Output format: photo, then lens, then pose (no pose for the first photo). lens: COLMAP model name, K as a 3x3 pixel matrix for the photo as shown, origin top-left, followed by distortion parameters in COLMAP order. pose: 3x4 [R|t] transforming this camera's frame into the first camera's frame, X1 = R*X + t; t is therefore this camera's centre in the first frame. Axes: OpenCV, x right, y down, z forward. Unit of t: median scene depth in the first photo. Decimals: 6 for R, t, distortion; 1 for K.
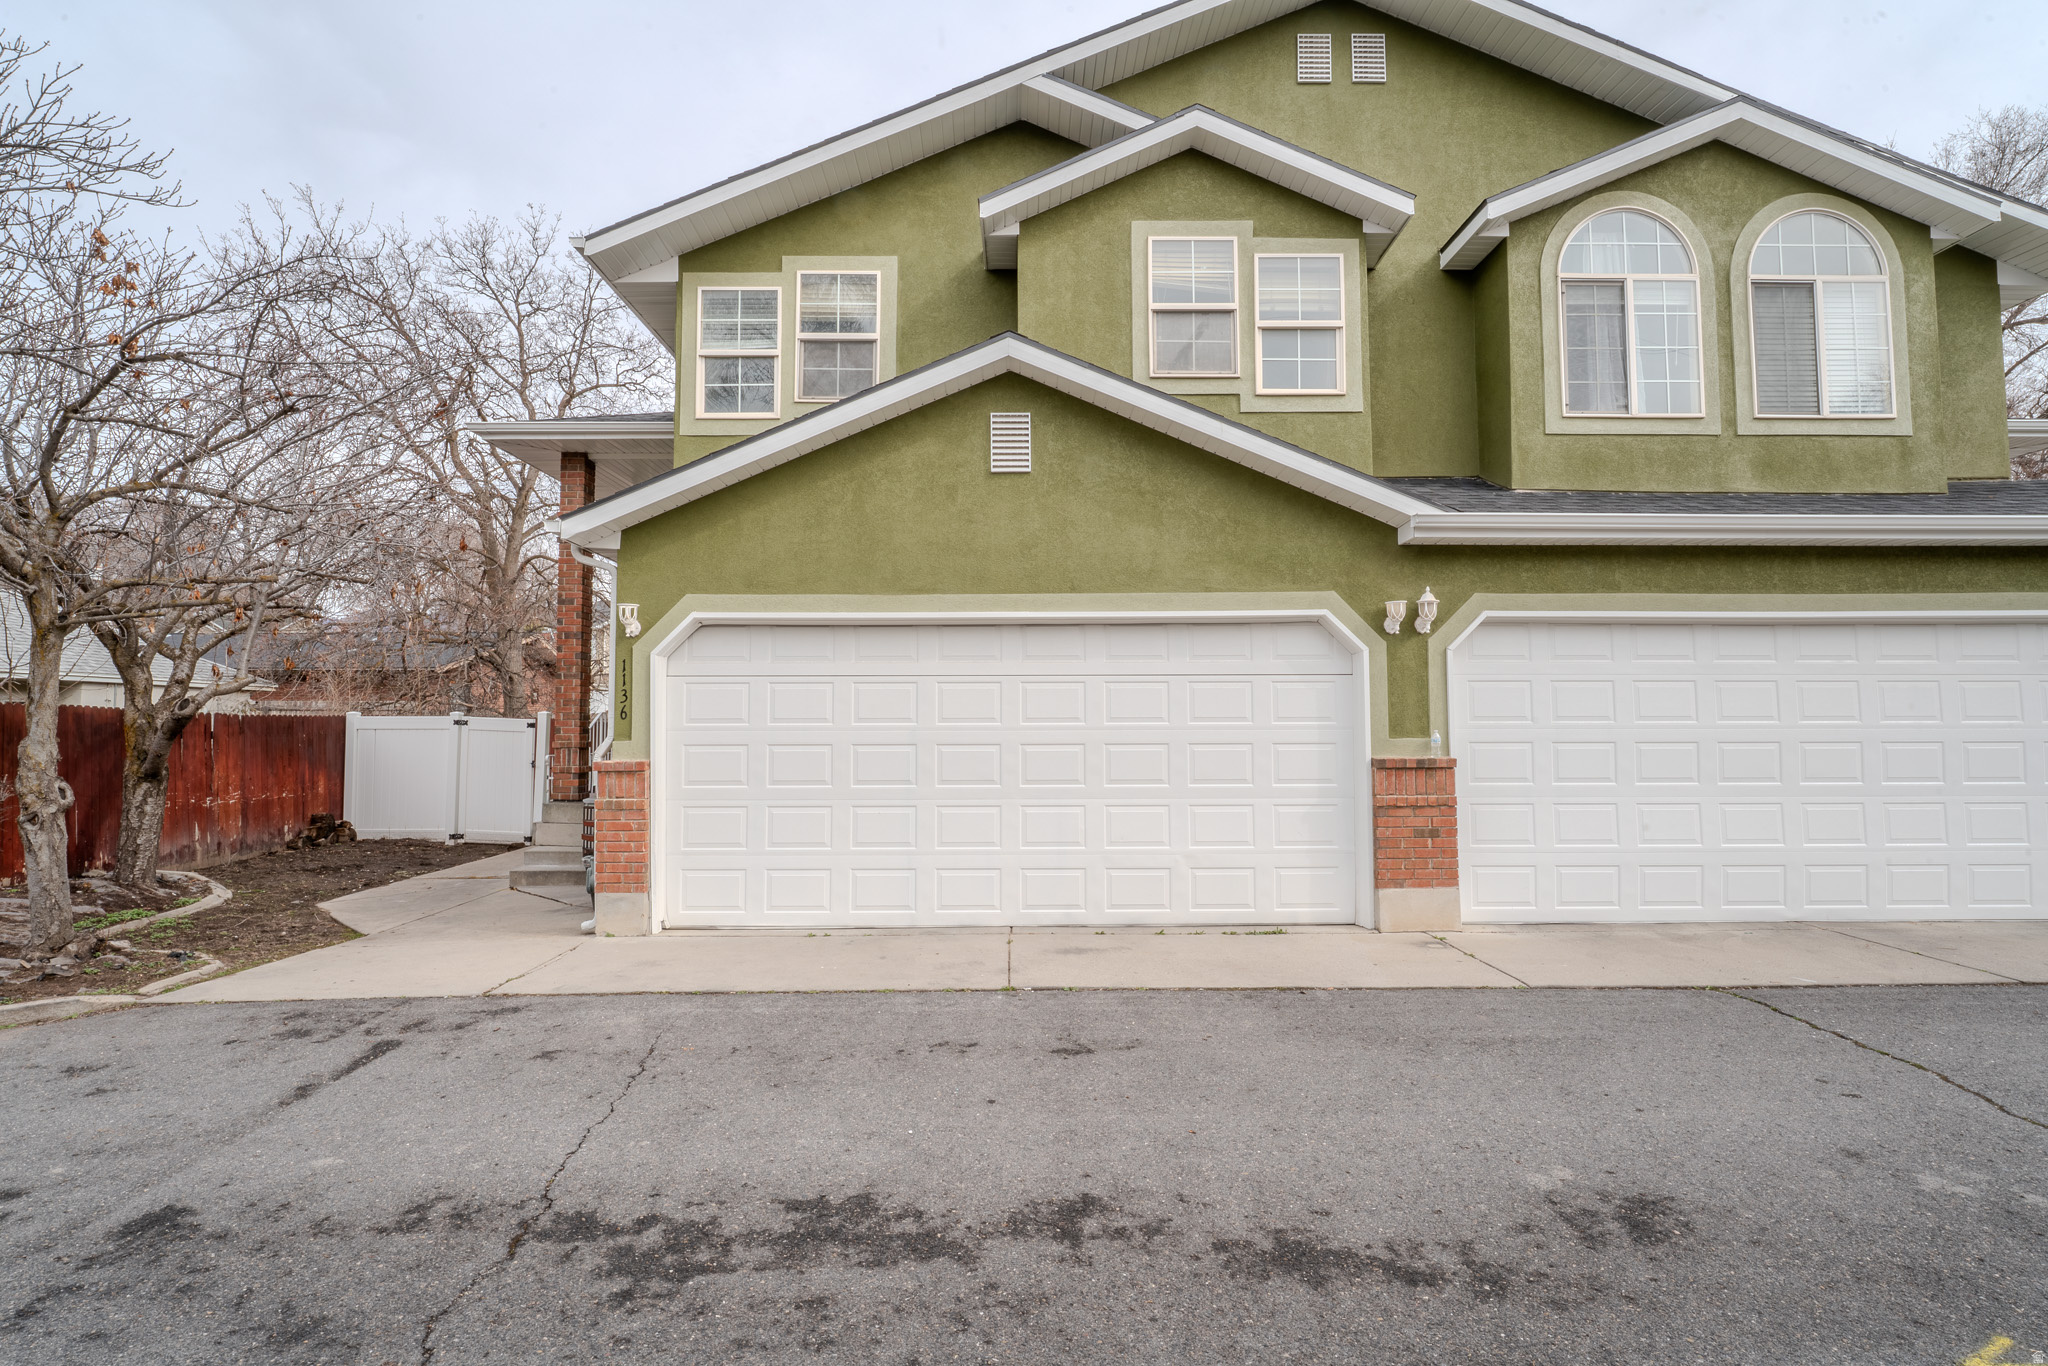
lens RADIAL K [[983.5, 0, 1024.0], [0, 983.5, 683.0], [0, 0, 1]] dist [-0.021638, 0.005464]
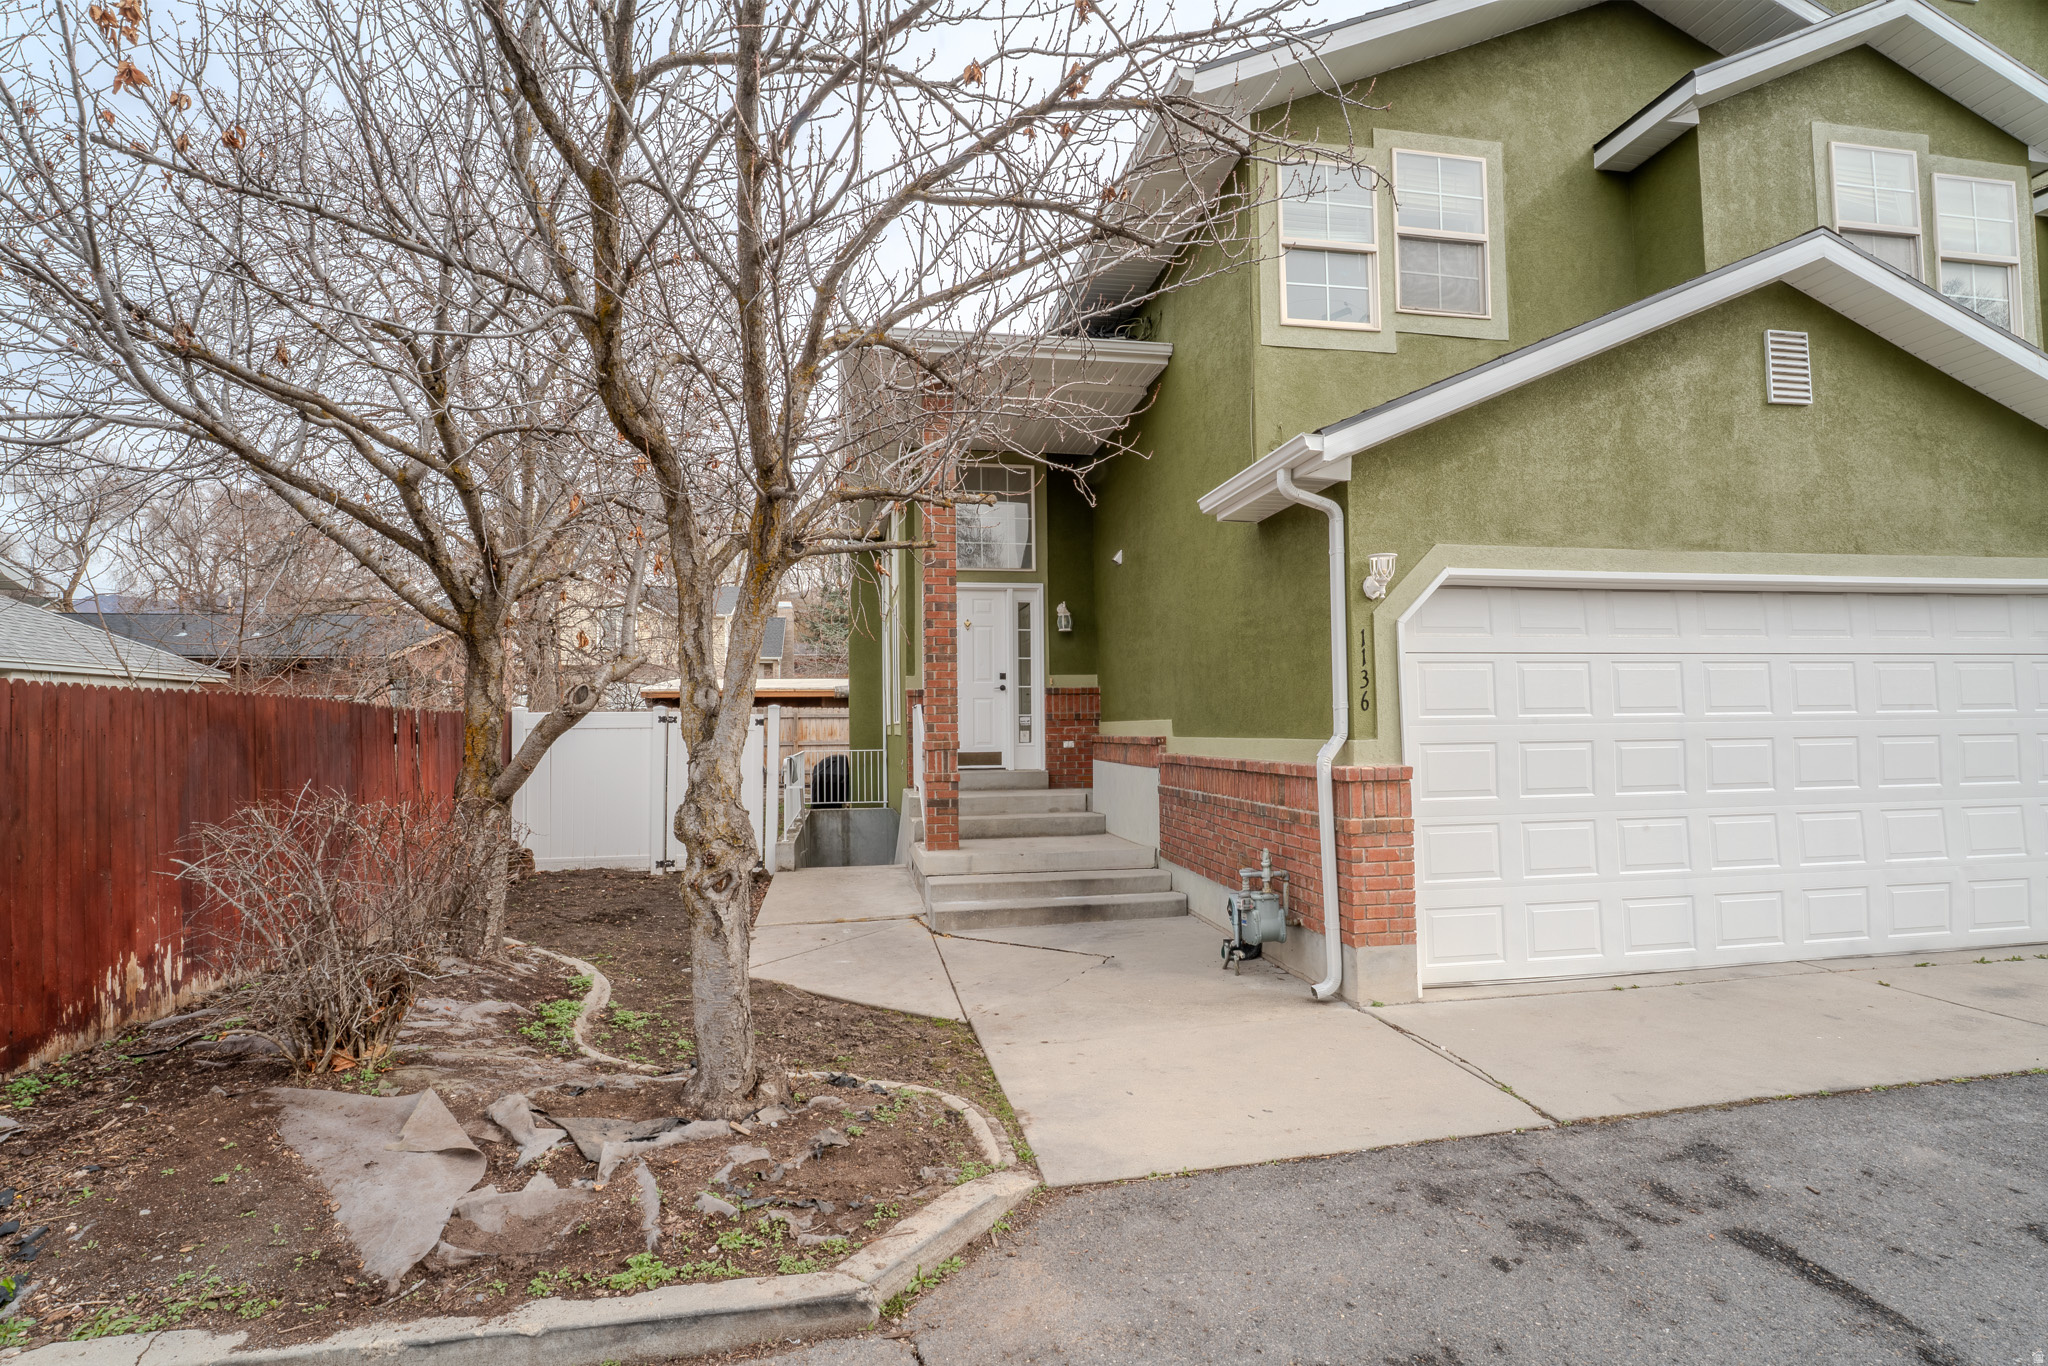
lens RADIAL K [[983.5, 0, 1024.0], [0, 983.5, 683.0], [0, 0, 1]] dist [-0.021638, 0.005464]
pose [[0.986359, -0.000892, 0.164608, -0.771117], [0.000148, 0.999990, 0.004531, 0.013013], [-0.164610, -0.004445, 0.986349, 0.308832]]
